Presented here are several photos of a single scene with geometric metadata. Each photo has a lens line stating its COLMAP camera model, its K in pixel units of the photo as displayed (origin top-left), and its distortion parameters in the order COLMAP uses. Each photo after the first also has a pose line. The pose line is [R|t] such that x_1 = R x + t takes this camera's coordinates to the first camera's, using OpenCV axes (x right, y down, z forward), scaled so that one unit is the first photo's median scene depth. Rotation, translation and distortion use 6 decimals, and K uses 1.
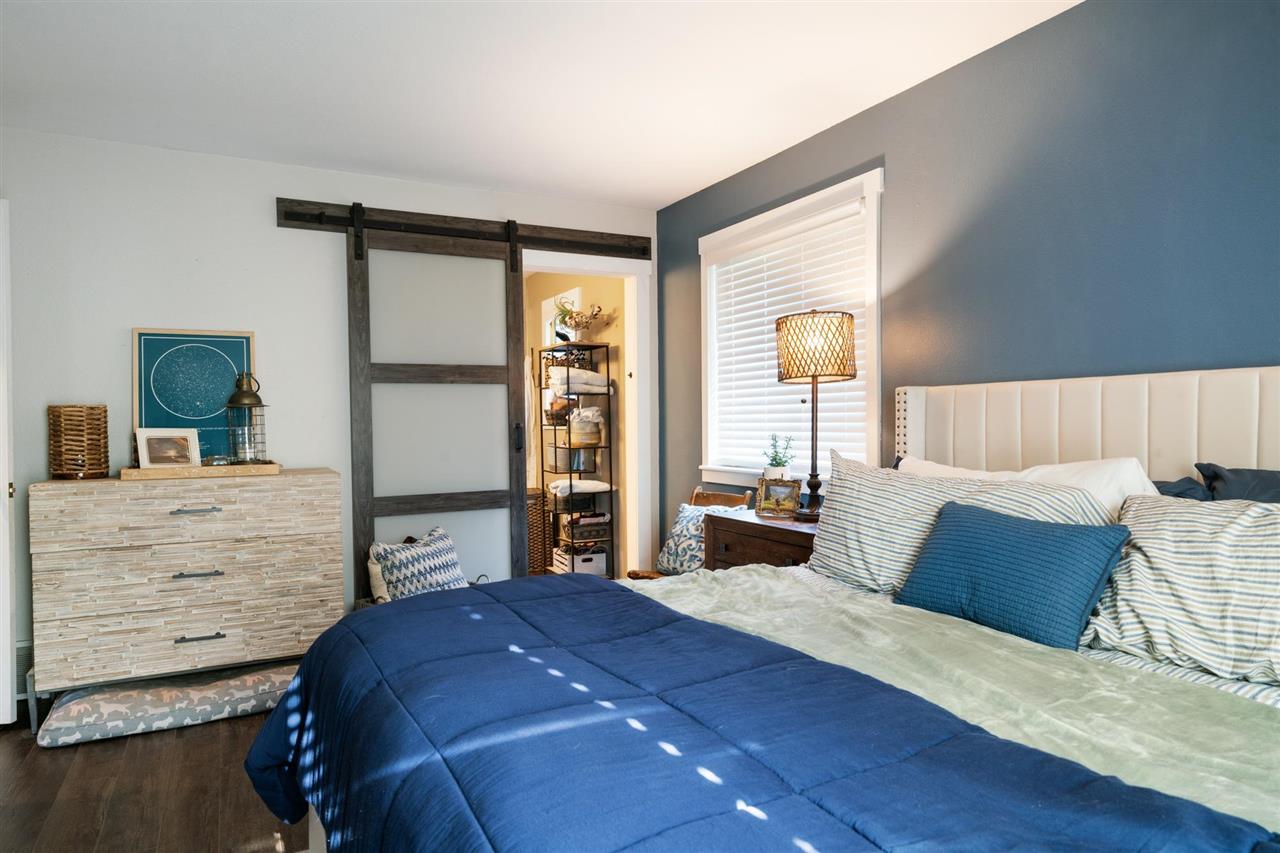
lens RADIAL K [[796.9, 0, 641.0], [0, 796.9, 427.7], [0, 0, 1]] dist [-0.003213, -0.000127]
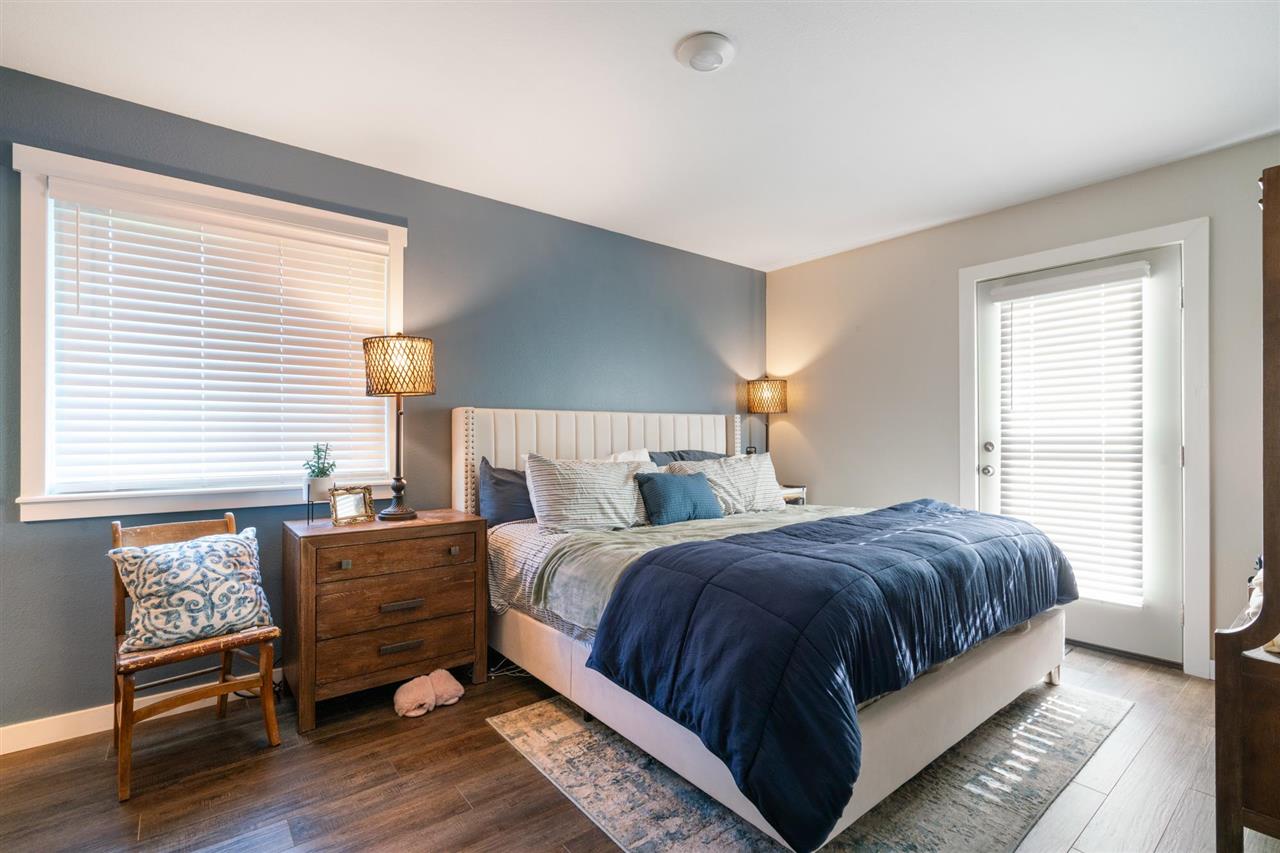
lens RADIAL K [[575.5, 0, 641.1], [0, 575.5, 431.7], [0, 0, 1]] dist [-0.005412, 0.000004]
pose [[-0.184553, 0.010634, 0.982765, -0.566752], [0.006976, 0.999930, -0.009509, 0.002645], [-0.982798, 0.005100, -0.184615, 0.707549]]
